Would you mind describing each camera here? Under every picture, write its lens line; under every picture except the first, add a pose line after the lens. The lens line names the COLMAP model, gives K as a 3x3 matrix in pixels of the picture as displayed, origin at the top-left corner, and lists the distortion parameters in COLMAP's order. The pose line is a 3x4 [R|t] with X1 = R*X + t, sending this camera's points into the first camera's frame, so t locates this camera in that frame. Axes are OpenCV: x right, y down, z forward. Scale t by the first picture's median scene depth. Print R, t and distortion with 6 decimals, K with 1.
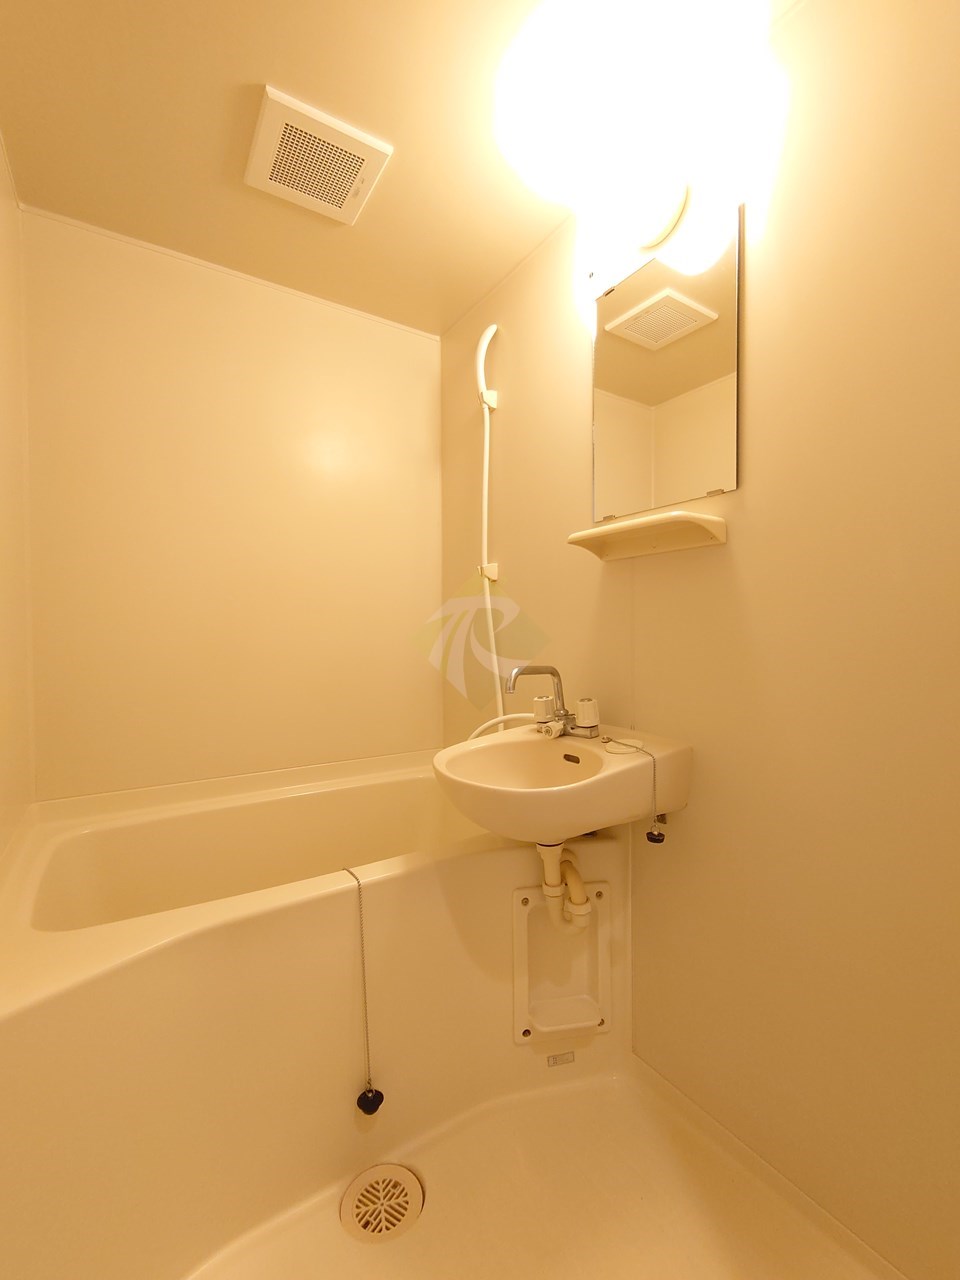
lens RADIAL K [[551.7, 0, 477.8], [0, 551.7, 639.6], [0, 0, 1]] dist [-0.002163, -0.000502]
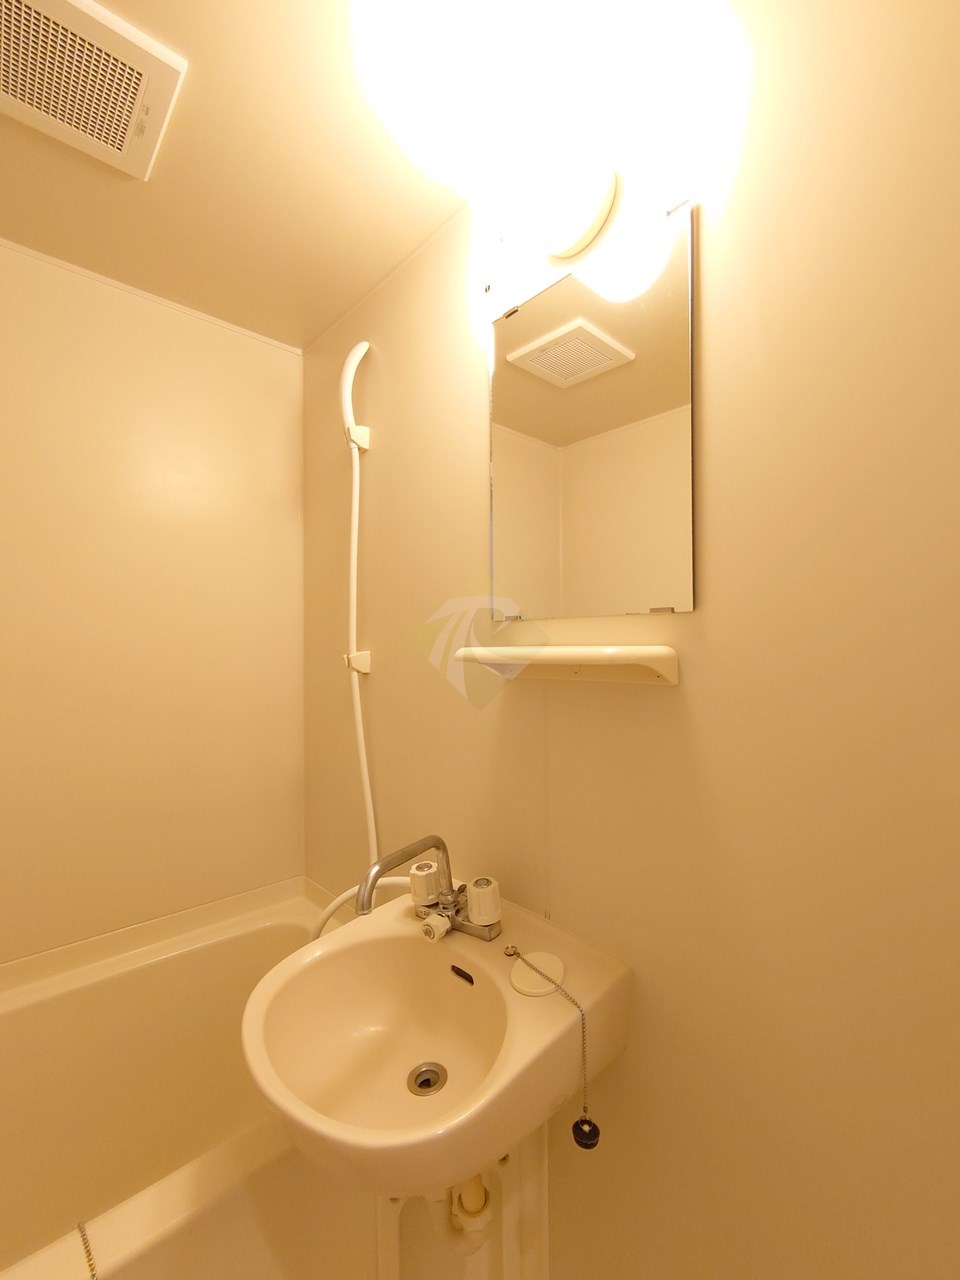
lens RADIAL K [[551.7, 0, 480.3], [0, 551.7, 638.9], [0, 0, 1]] dist [-0.002163, -0.000502]
pose [[0.984560, -0.001514, 0.175043, 0.064113], [0.006039, 0.999661, -0.025324, -0.165589], [-0.174945, 0.025990, 0.984235, 0.274195]]
